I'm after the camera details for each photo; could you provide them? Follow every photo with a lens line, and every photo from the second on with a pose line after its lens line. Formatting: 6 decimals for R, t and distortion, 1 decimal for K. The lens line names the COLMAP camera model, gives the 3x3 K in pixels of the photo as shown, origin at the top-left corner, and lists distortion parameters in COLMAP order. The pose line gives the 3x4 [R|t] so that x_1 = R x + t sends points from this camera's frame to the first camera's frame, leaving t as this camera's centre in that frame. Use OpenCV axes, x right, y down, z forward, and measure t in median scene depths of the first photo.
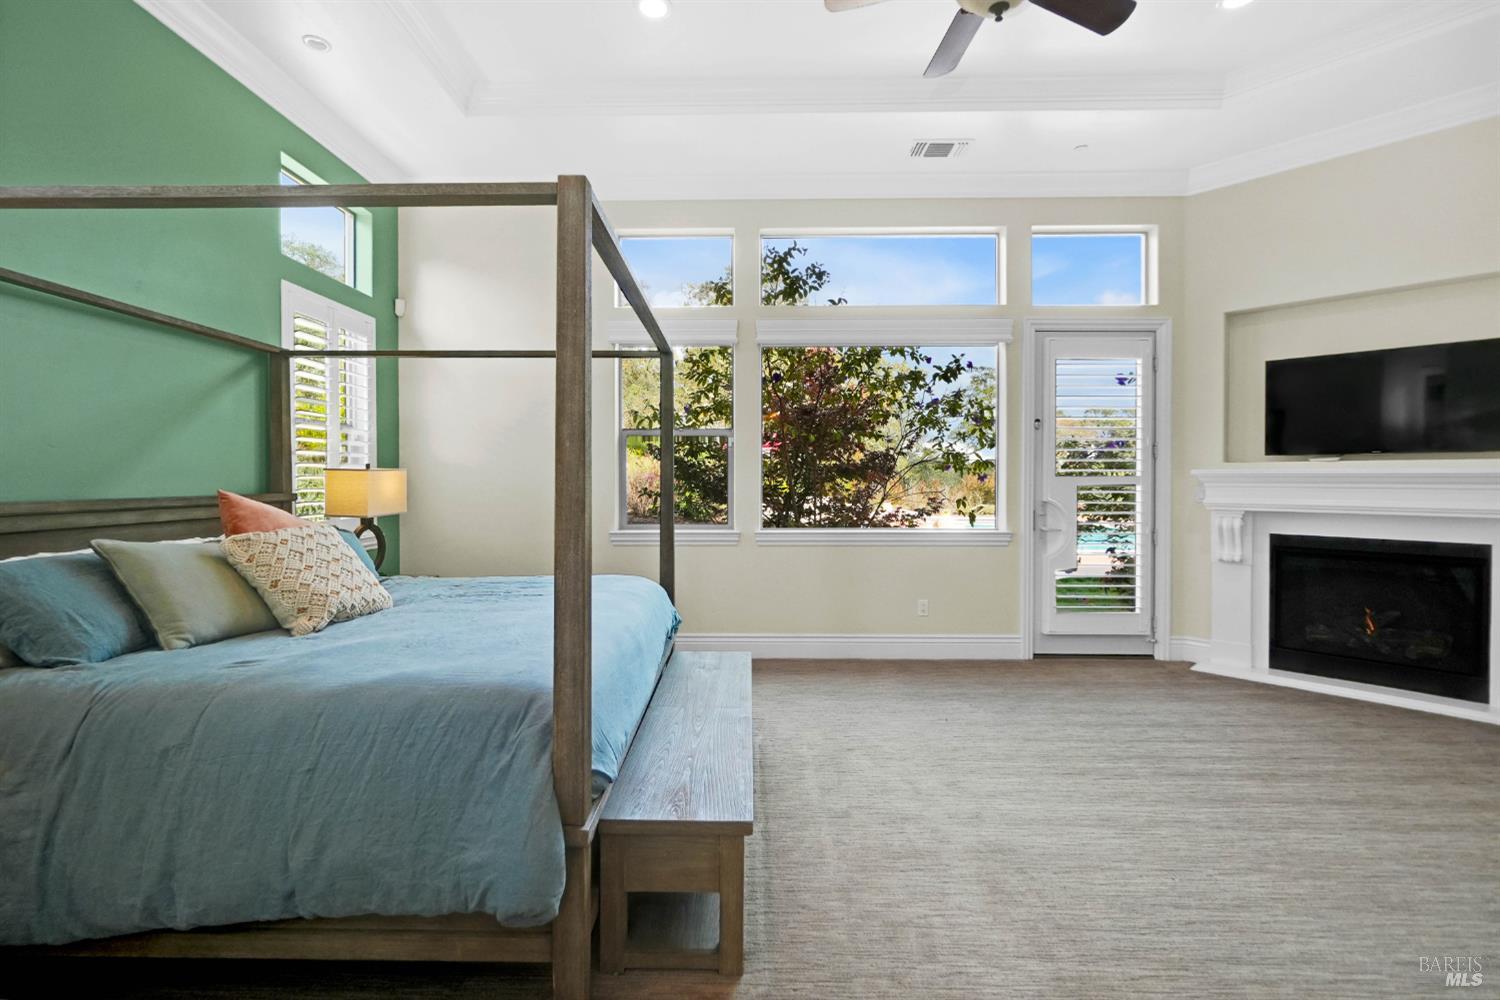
lens RADIAL K [[660.4, 0, 737.2], [0, 660.4, 484.2], [0, 0, 1]] dist [-0.005300, 0.002631]
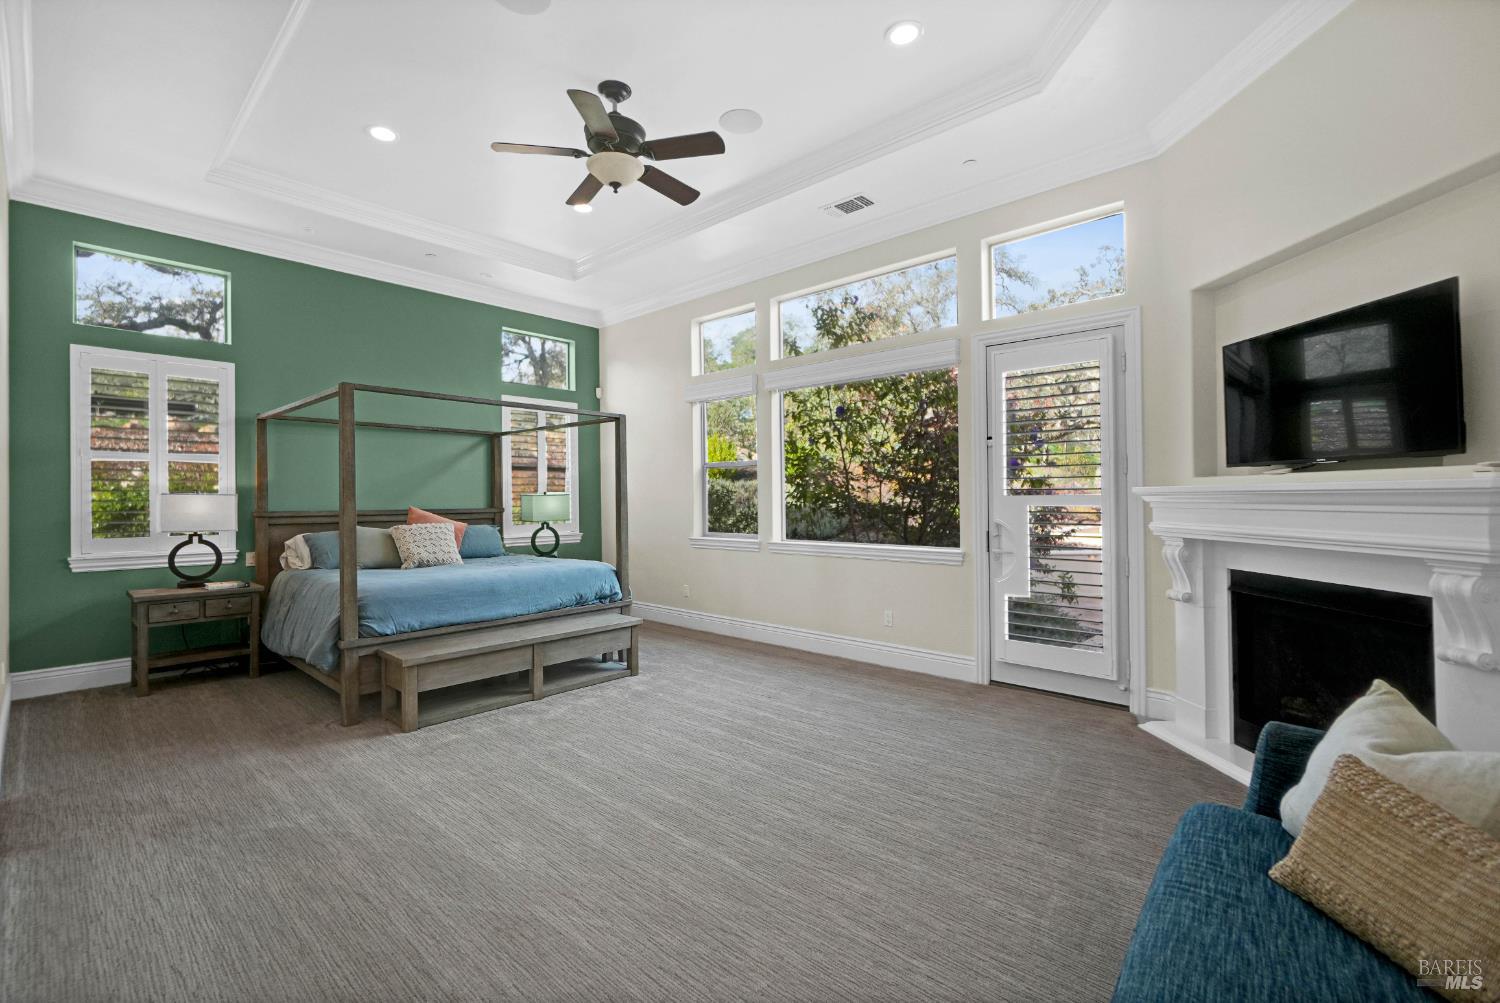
lens RADIAL K [[660.4, 0, 746.8], [0, 660.4, 494.6], [0, 0, 1]] dist [-0.005300, 0.002631]
pose [[0.745329, -0.006358, -0.666667, 0.888649], [0.000746, 0.999962, -0.008703, -0.005549], [0.666697, 0.005989, 0.745305, 0.046378]]
